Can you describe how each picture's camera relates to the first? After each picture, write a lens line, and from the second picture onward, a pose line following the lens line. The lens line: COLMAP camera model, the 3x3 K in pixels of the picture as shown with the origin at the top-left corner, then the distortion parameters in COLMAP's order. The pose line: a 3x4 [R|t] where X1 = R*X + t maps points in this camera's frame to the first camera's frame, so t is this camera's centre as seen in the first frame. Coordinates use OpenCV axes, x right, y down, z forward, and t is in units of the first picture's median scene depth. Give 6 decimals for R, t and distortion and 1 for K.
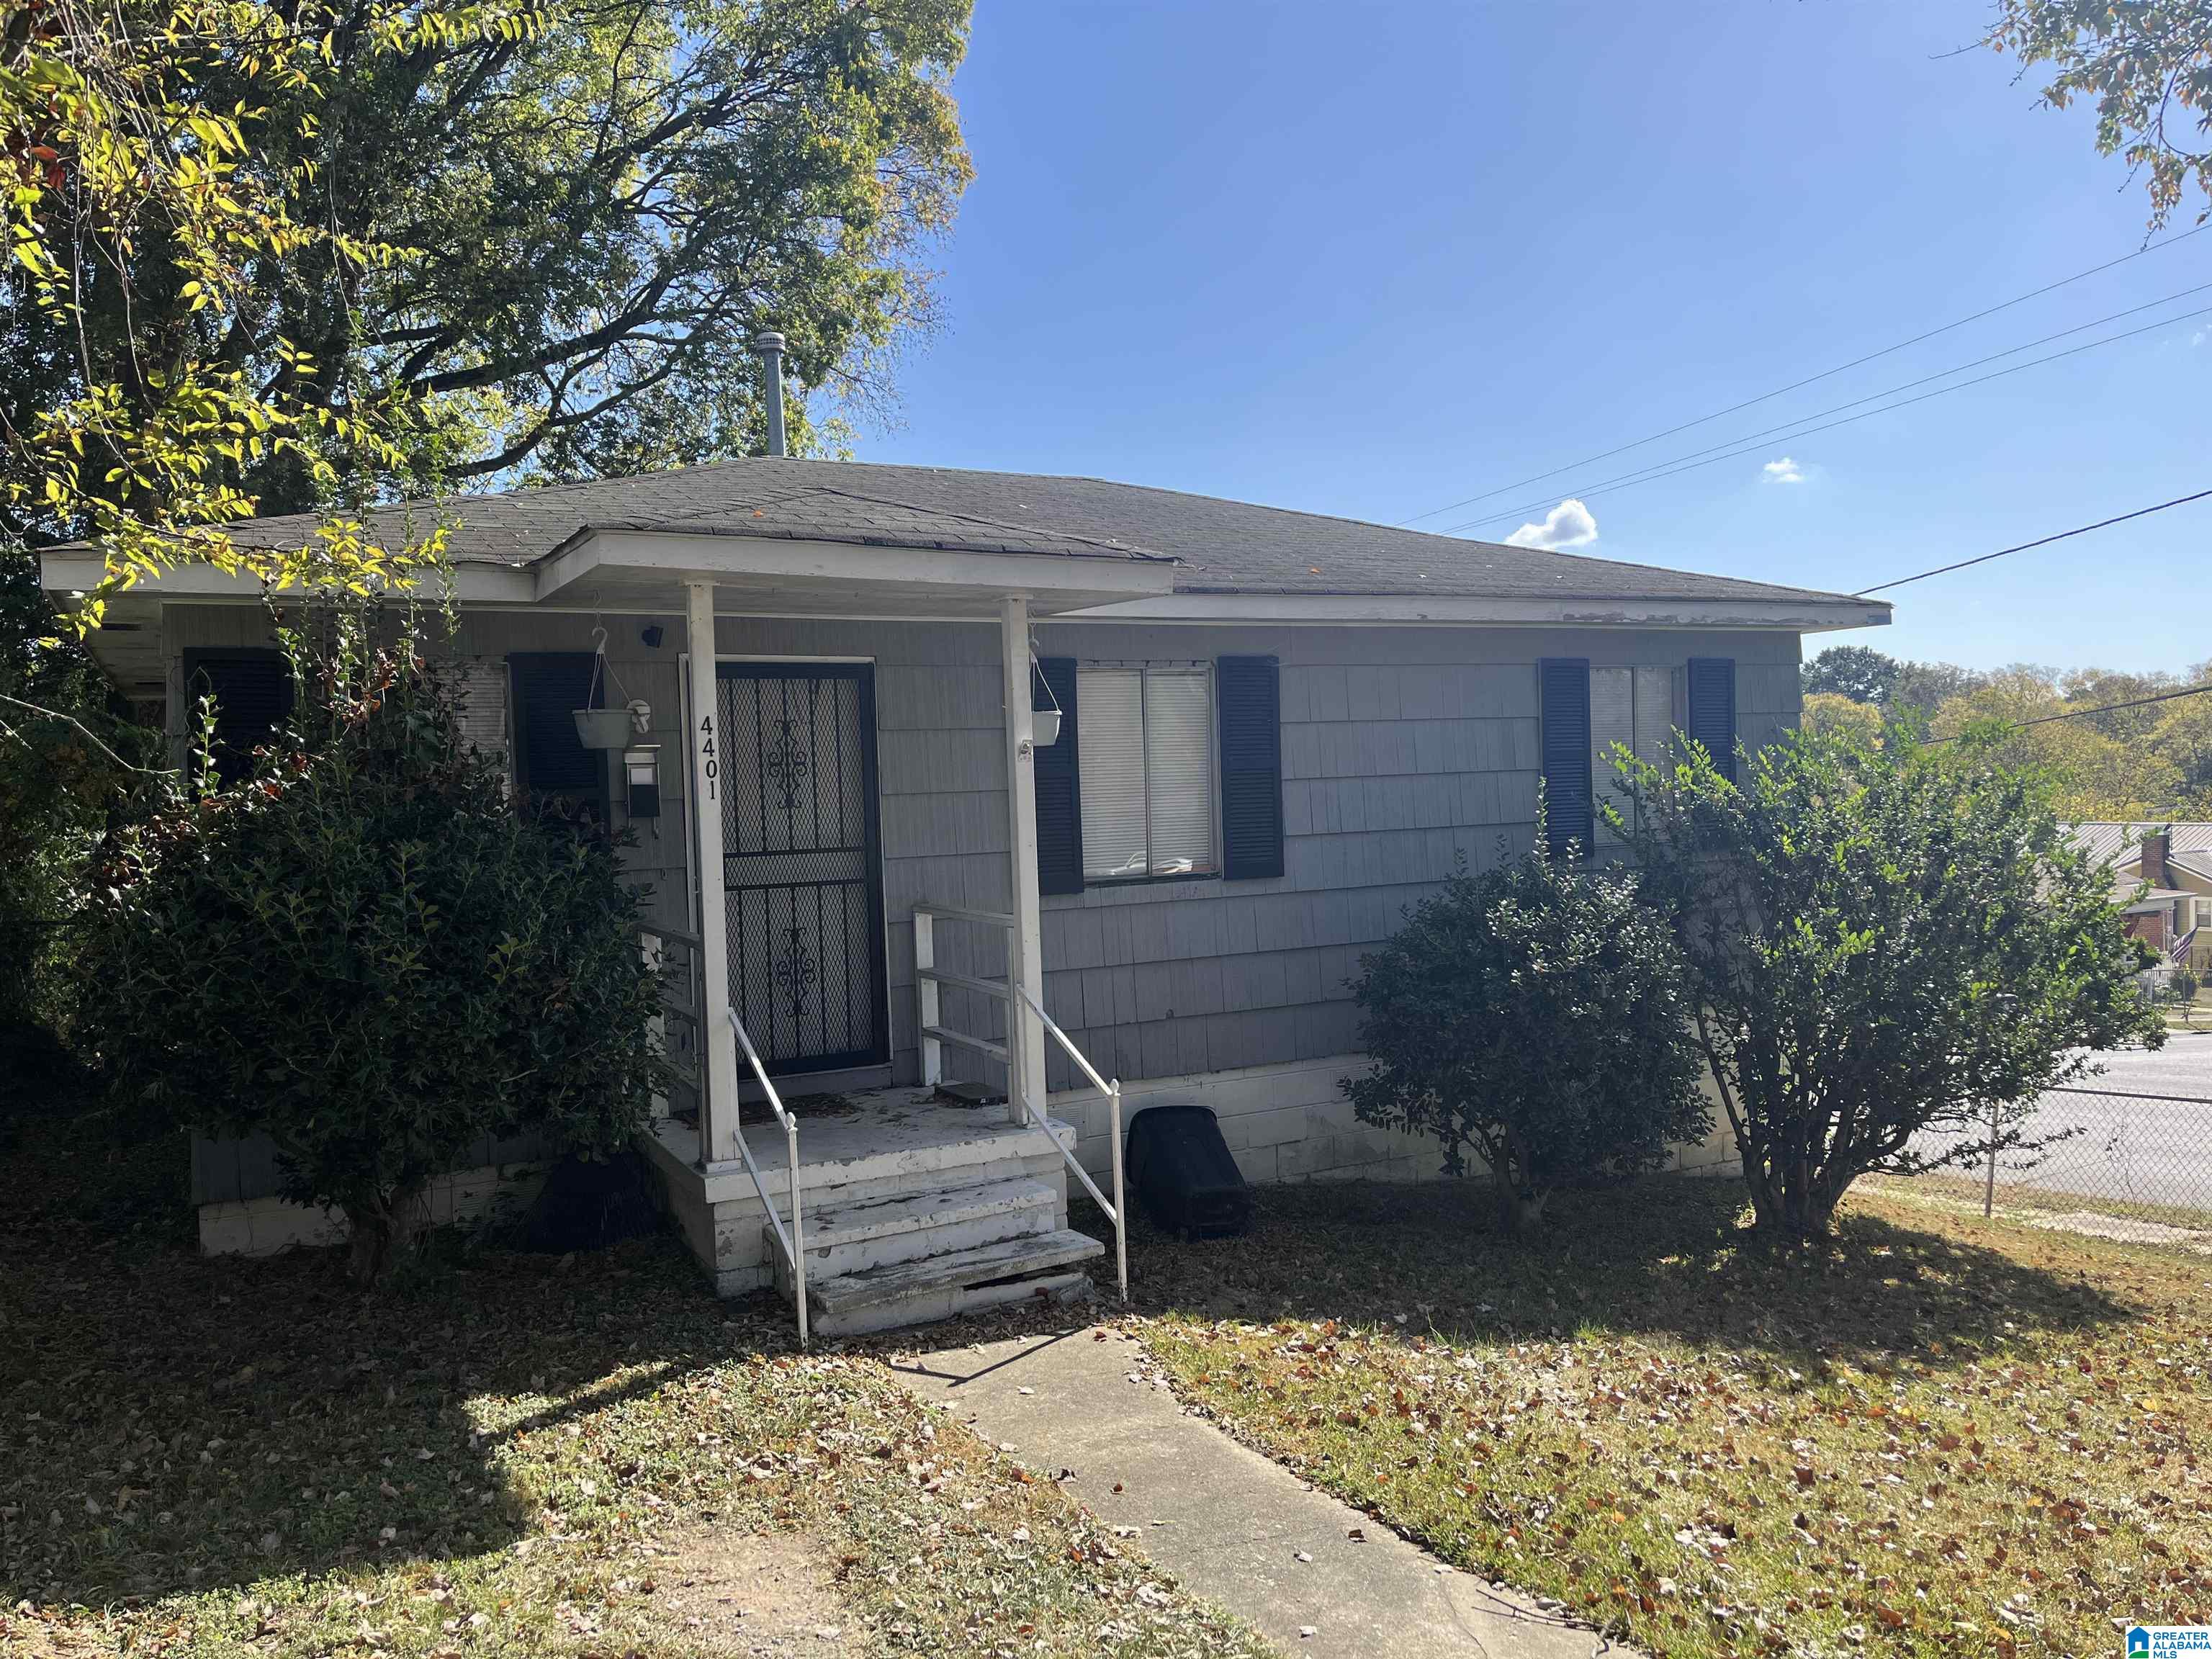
lens RADIAL K [[1676.1, 0, 1112.2], [0, 1676.1, 837.4], [0, 0, 1]] dist [0.069614, -0.086887]
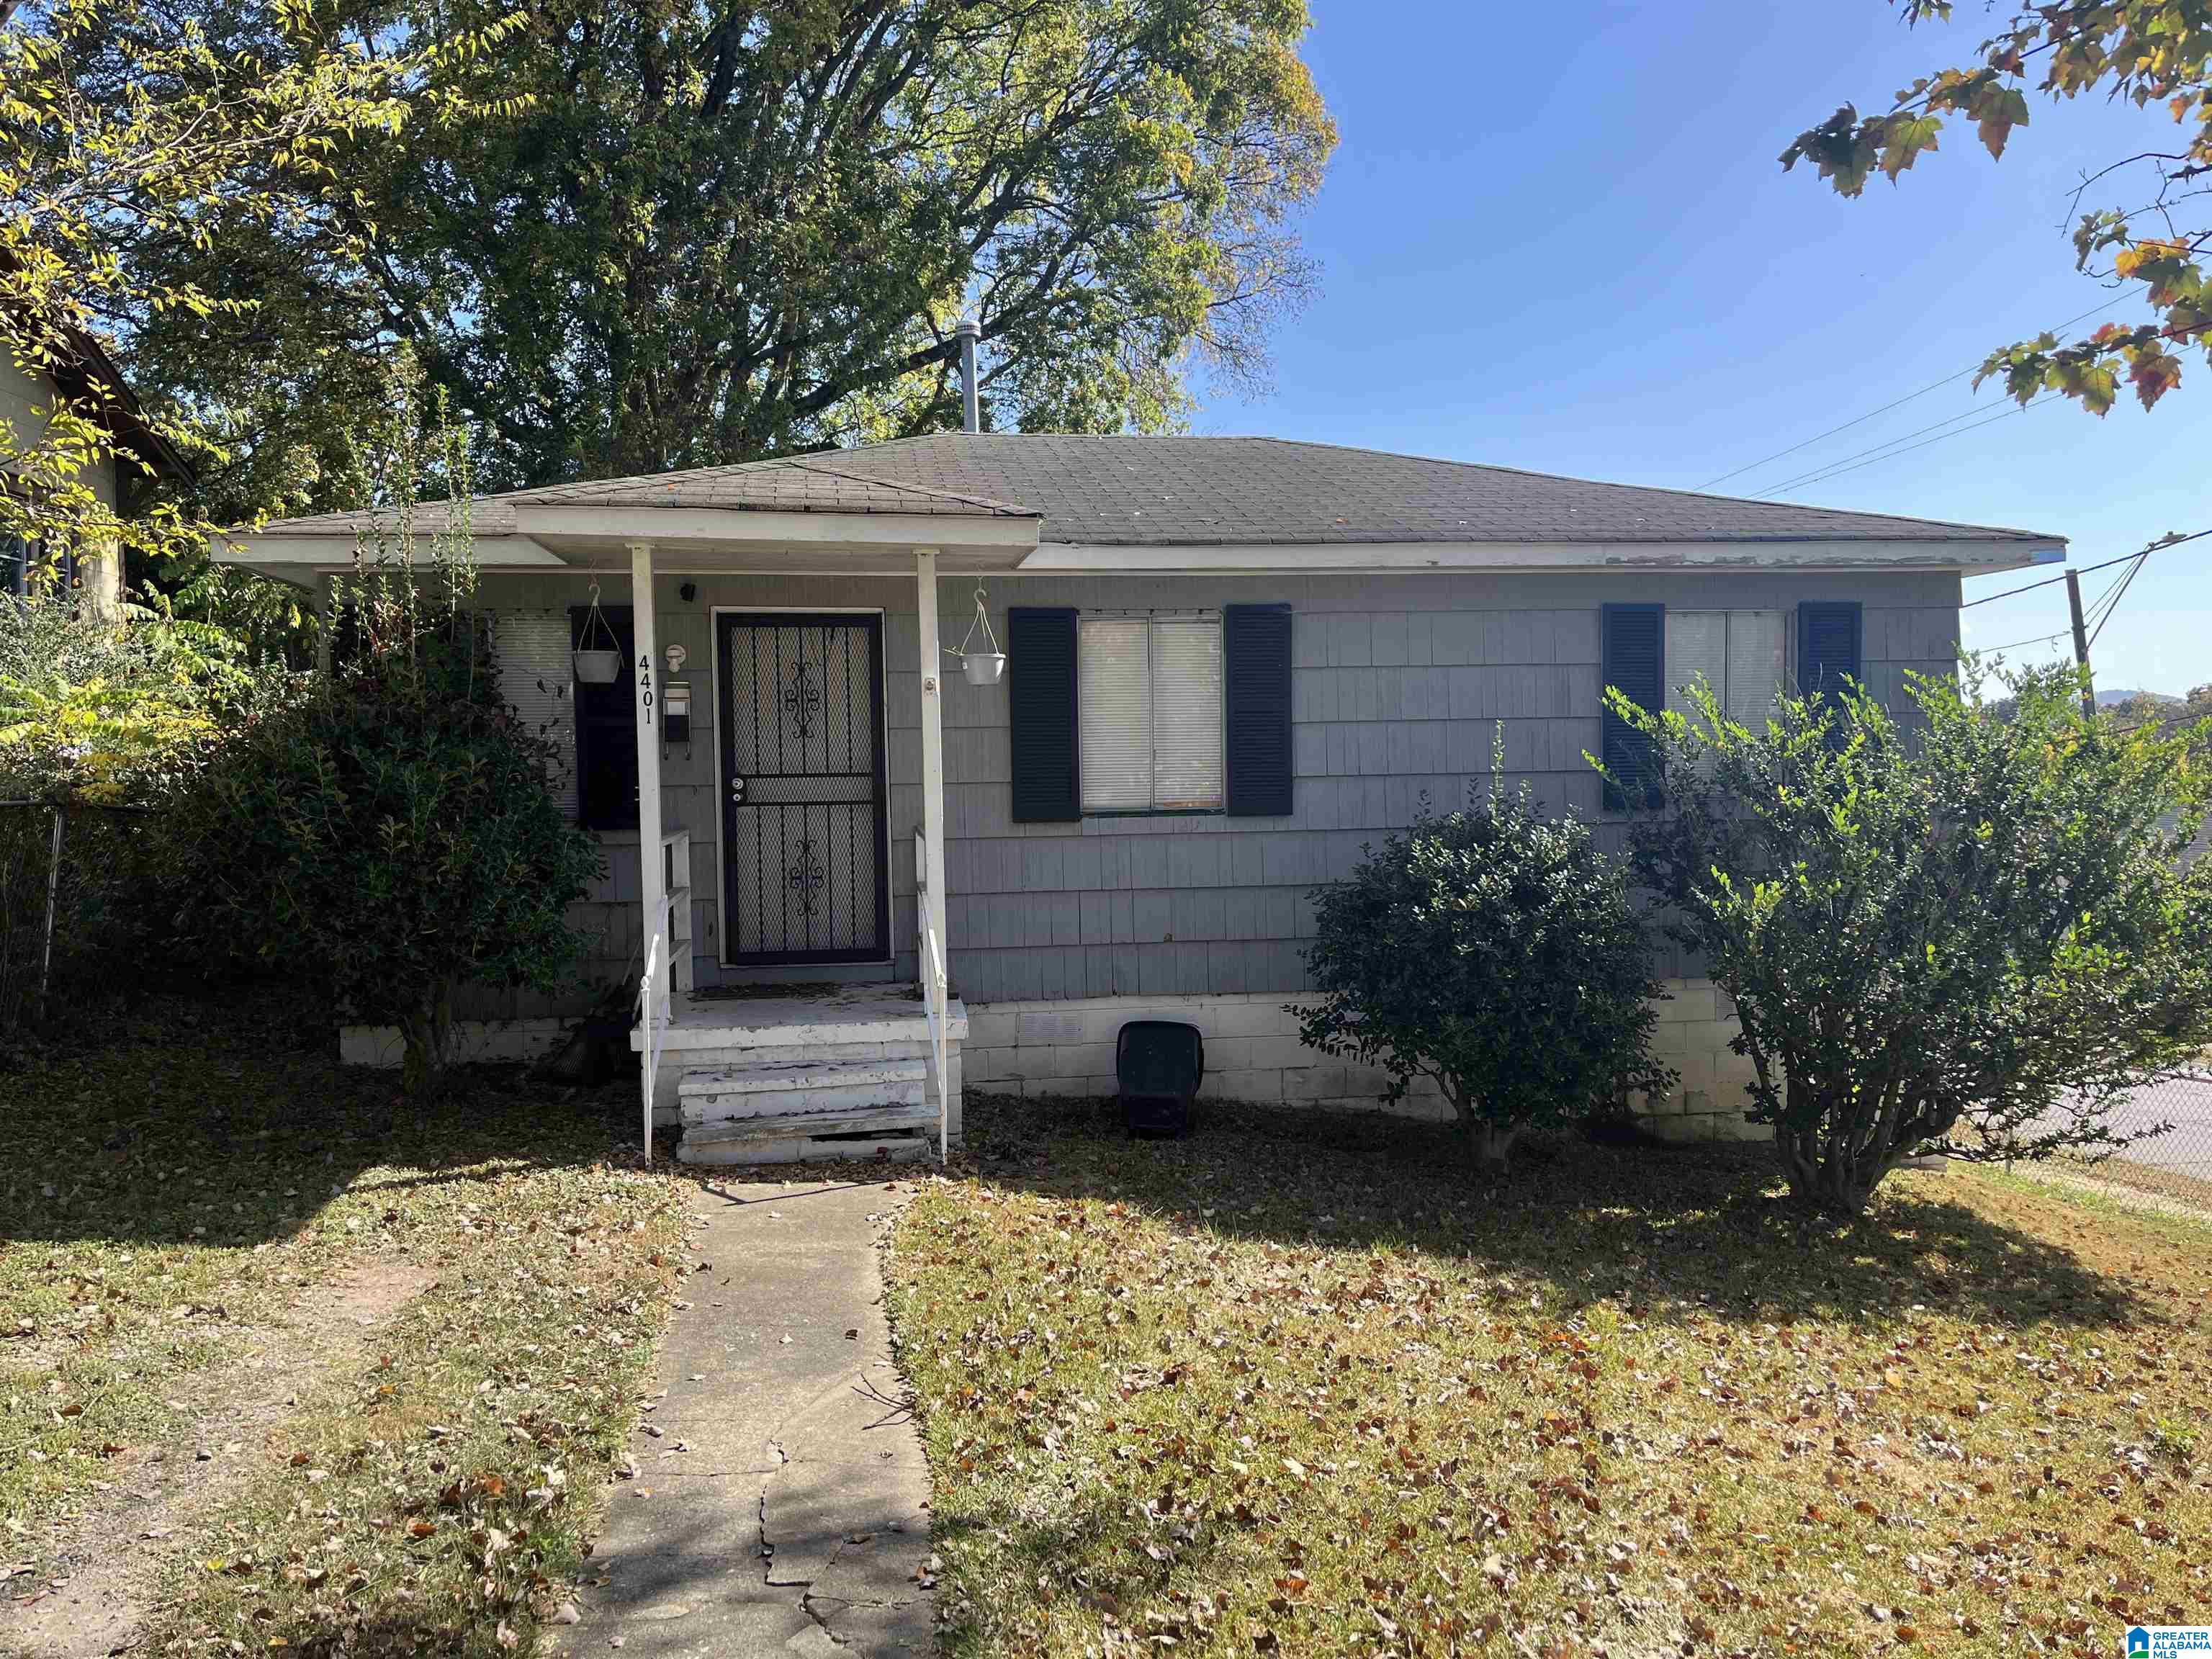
lens RADIAL K [[1676.1, 0, 1112.2], [0, 1676.1, 837.4], [0, 0, 1]] dist [0.069614, -0.086887]
pose [[0.938132, 0.035316, -0.344472, 0.466726], [-0.028270, 0.999276, 0.025456, 0.018055], [0.345122, -0.014143, 0.938451, -0.031081]]
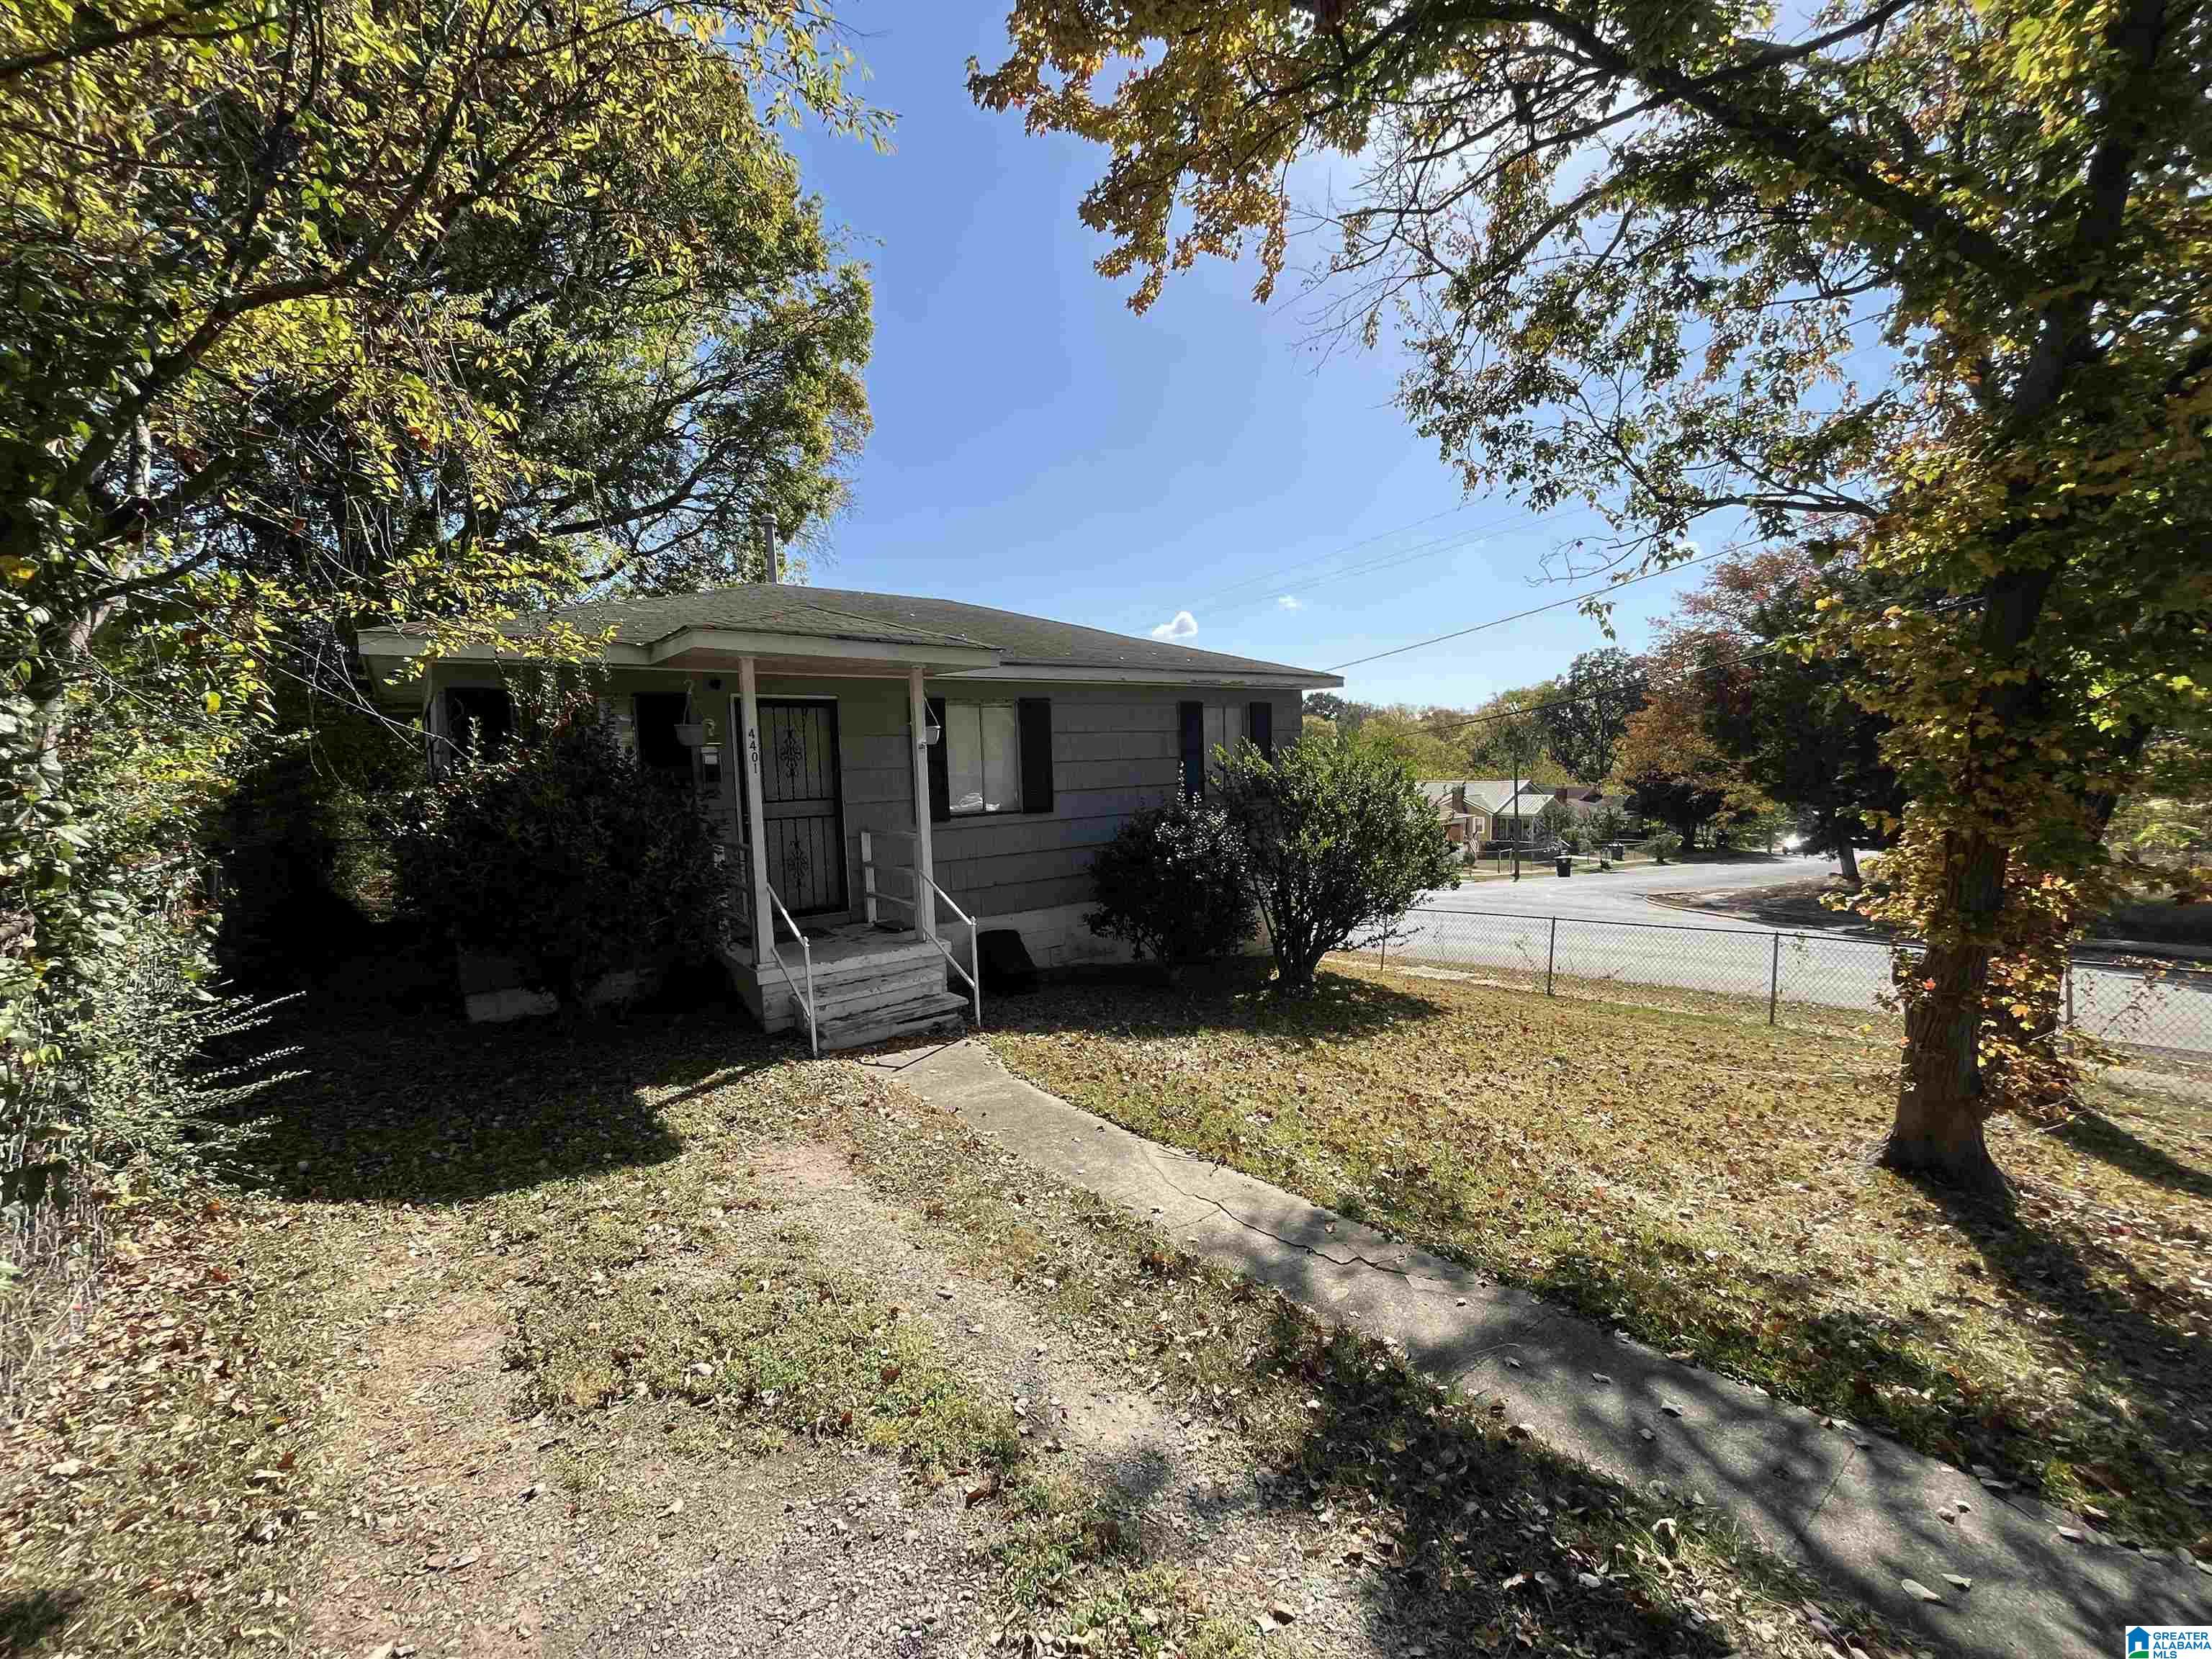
lens RADIAL K [[891.0, 0, 1095.0], [0, 891.0, 836.9], [0, 0, 1]] dist [-0.002587, -0.000070]
pose [[0.986682, -0.009039, 0.162408, -0.024614], [0.000113, 0.998493, 0.054886, -0.005321], [-0.162659, -0.054136, 0.985196, -0.041778]]
